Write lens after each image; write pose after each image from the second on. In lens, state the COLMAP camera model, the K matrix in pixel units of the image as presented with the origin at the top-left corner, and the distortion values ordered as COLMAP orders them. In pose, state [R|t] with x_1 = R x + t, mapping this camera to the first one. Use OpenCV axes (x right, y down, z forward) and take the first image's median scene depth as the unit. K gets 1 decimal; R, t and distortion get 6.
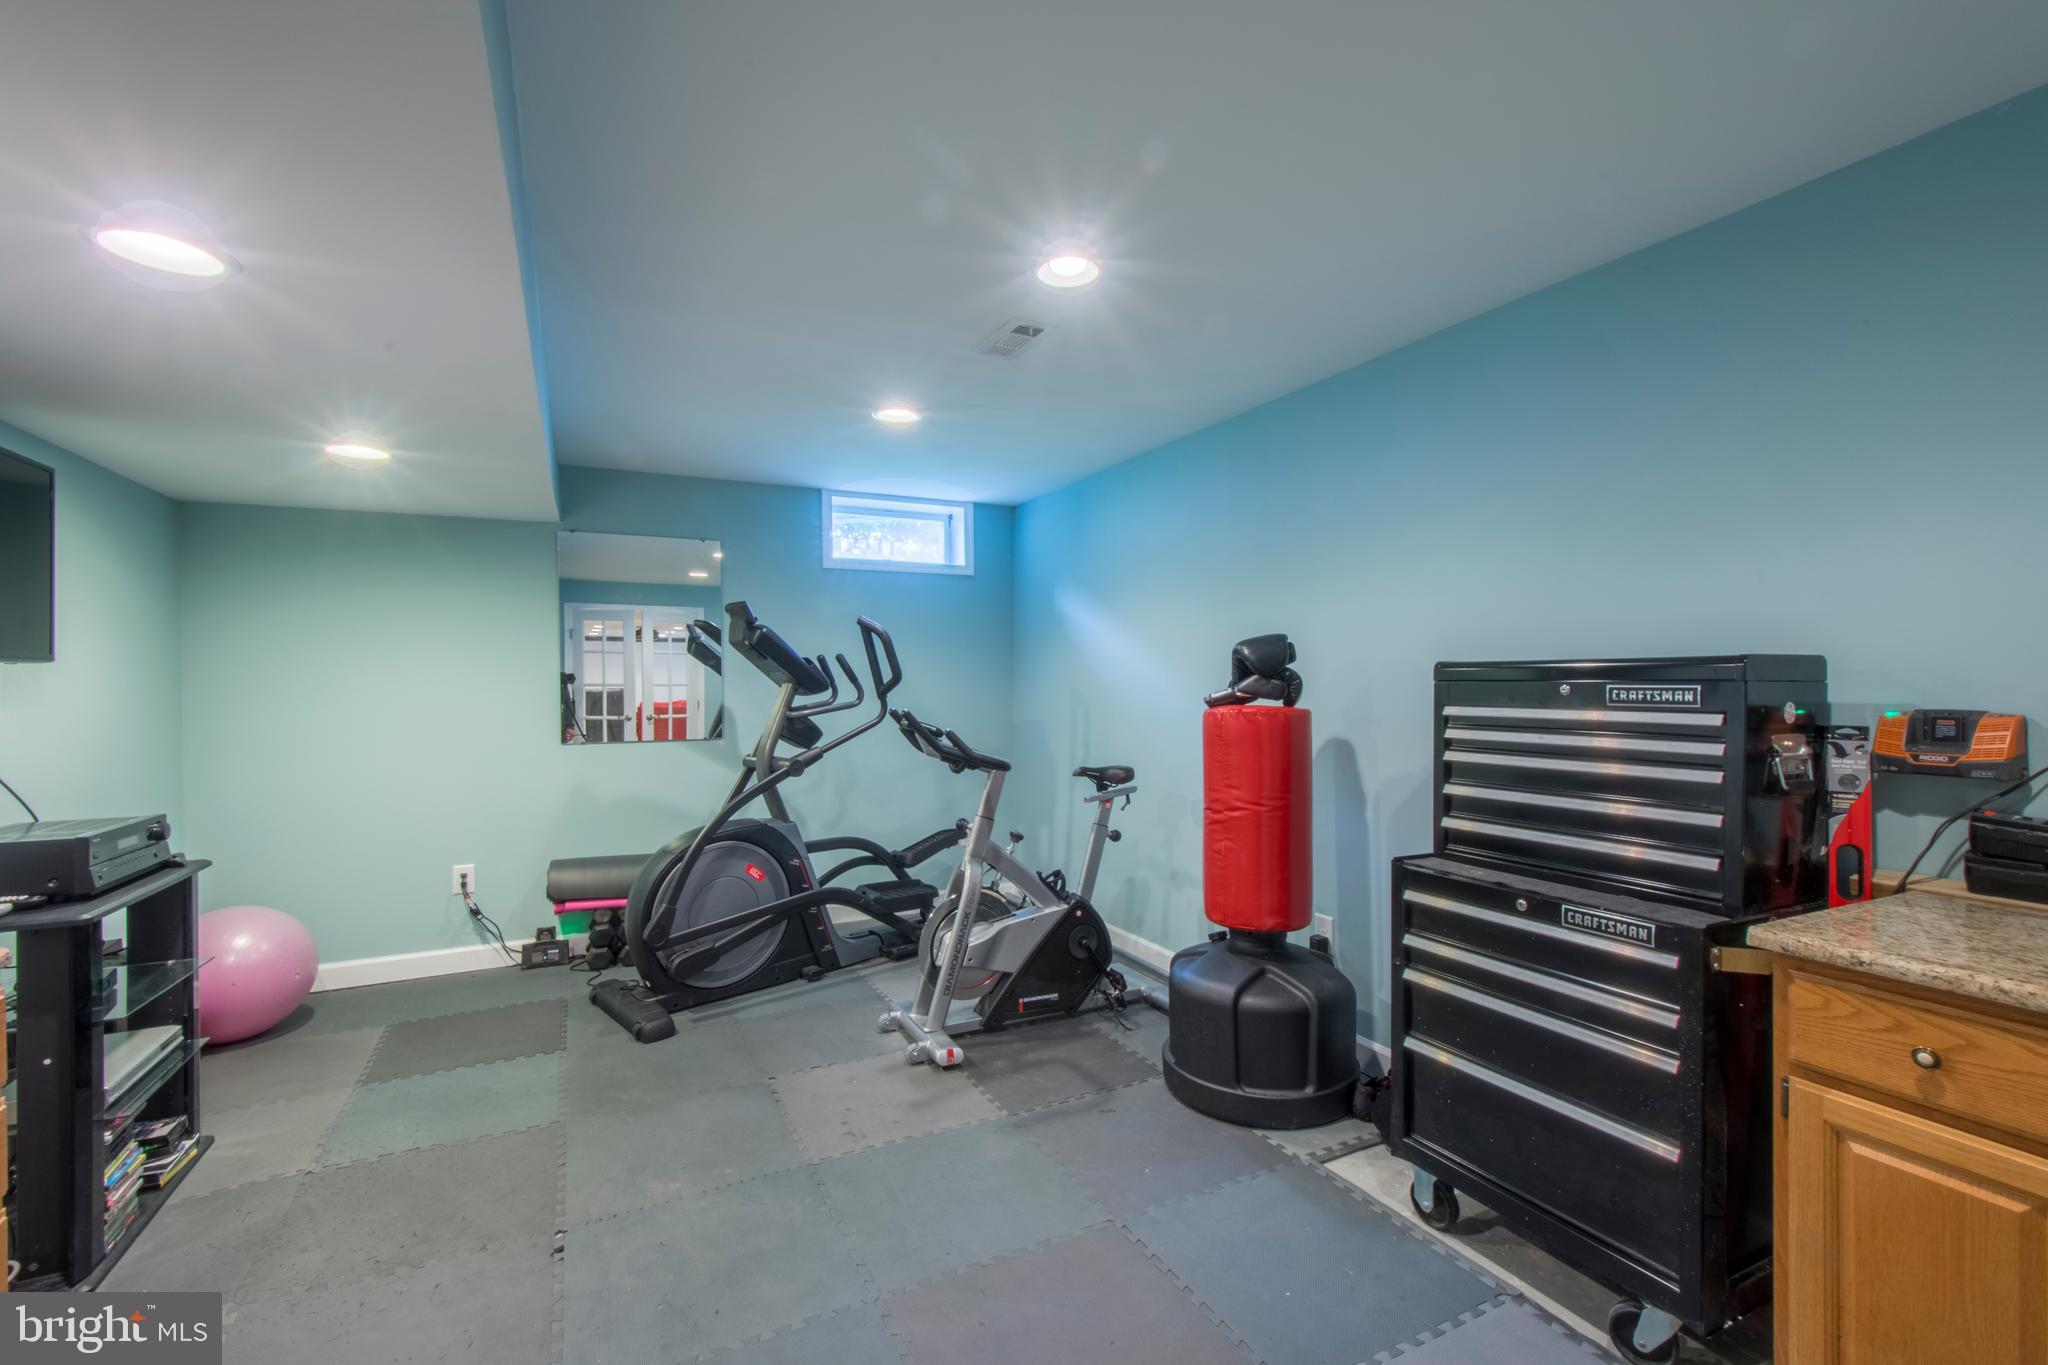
lens RADIAL K [[900.4, 0, 1024.0], [0, 900.4, 682.5], [0, 0, 1]] dist [0.031291, -0.010660]
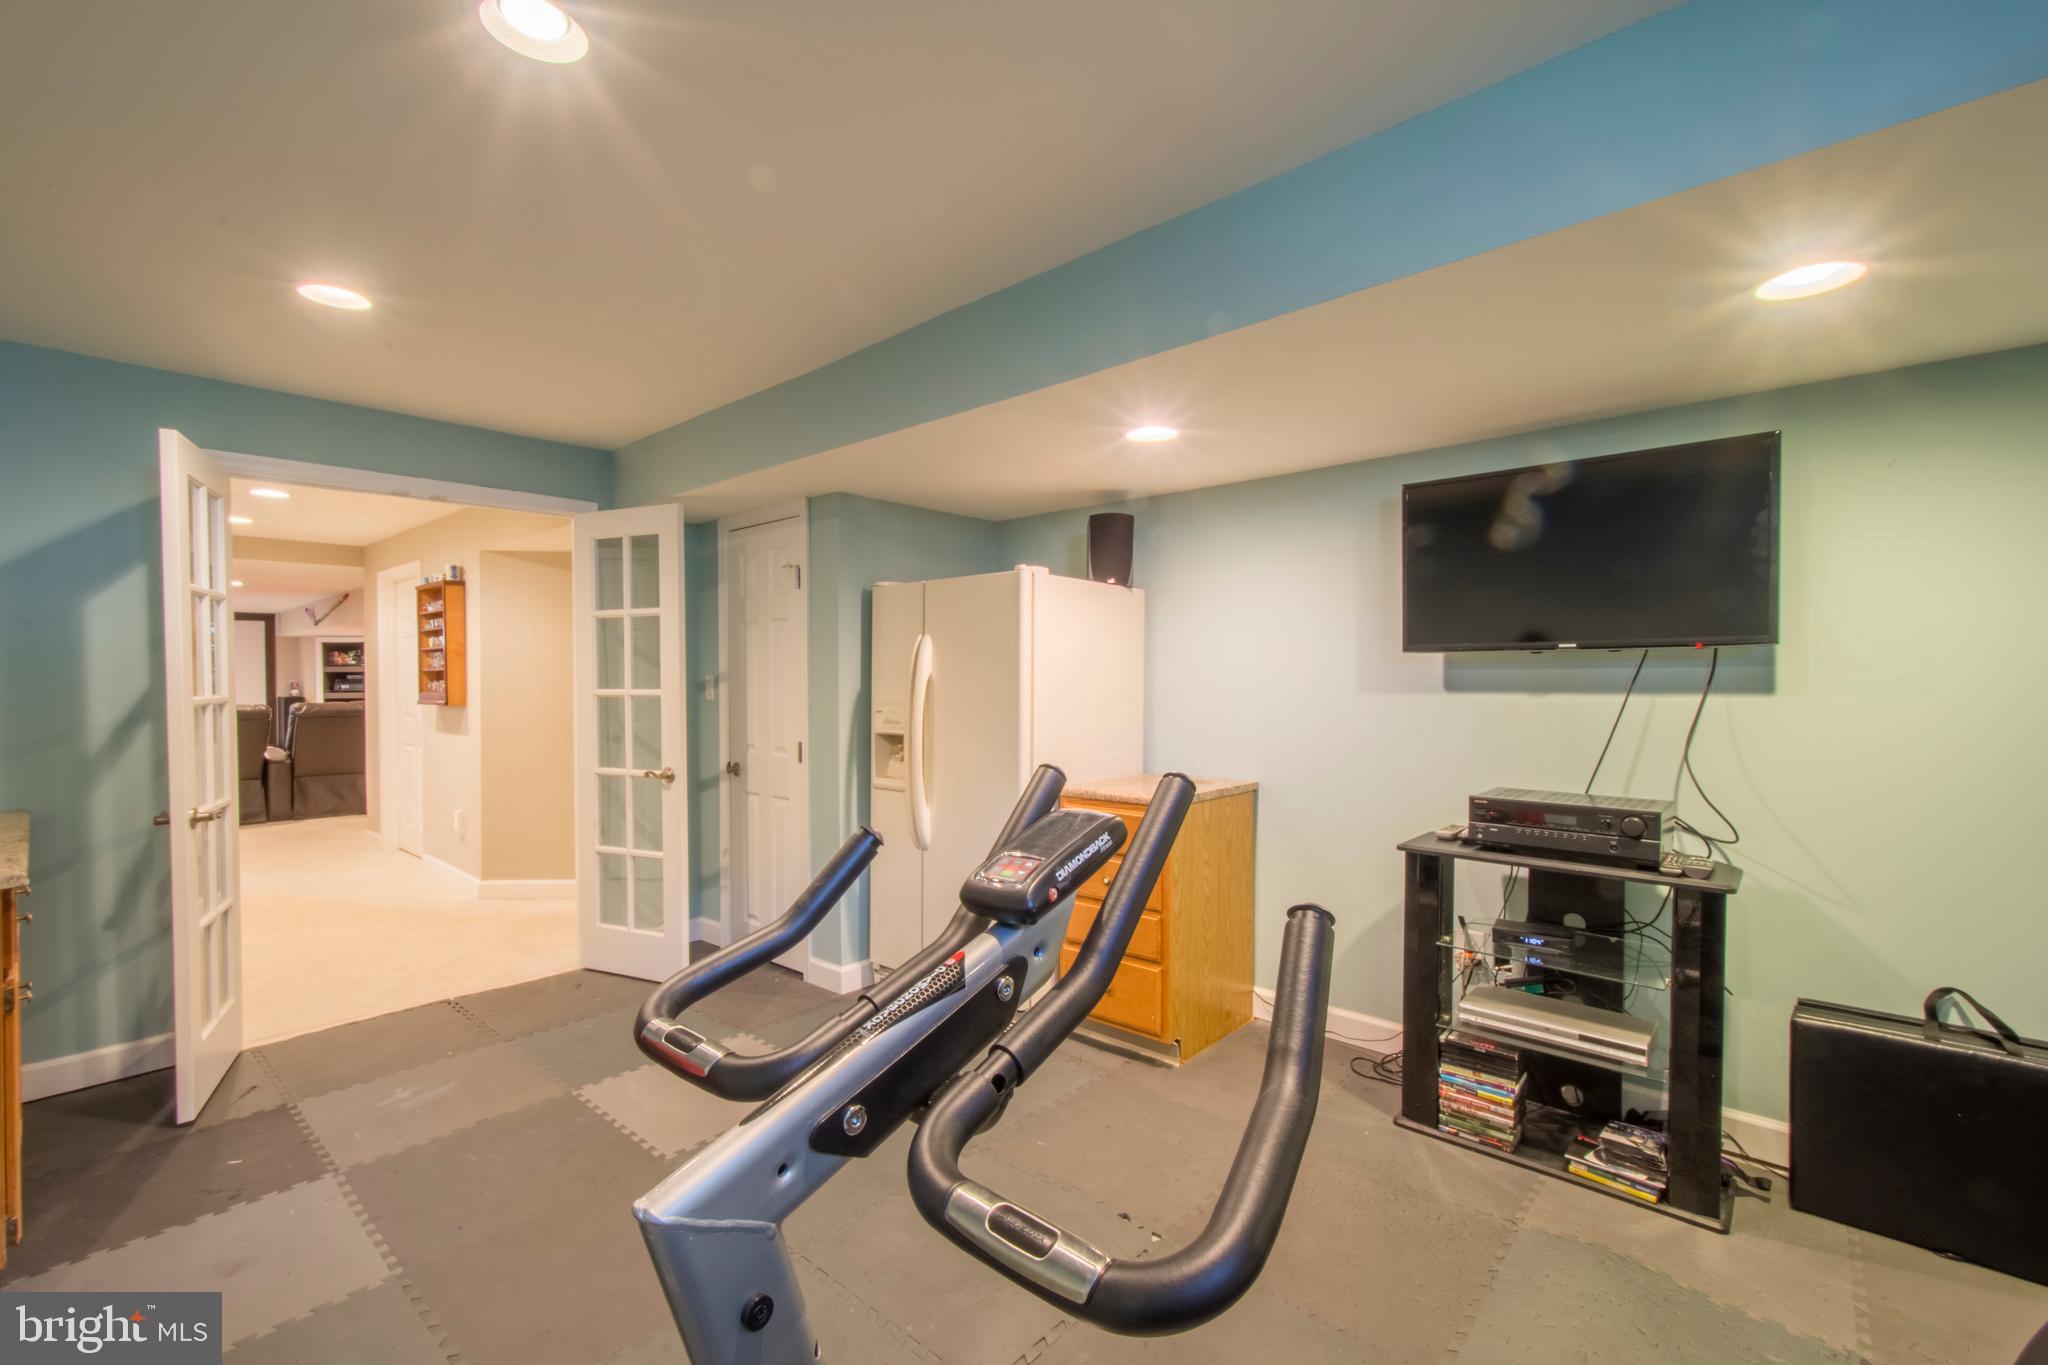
lens RADIAL K [[889.8, 0, 1014.9], [0, 889.8, 688.1], [0, 0, 1]] dist [0.012704, -0.001006]
pose [[-0.933216, 0.014982, -0.359002, -0.021801], [0.008890, 0.999787, 0.018615, -0.000407], [0.359205, 0.014180, -0.933151, 1.151350]]
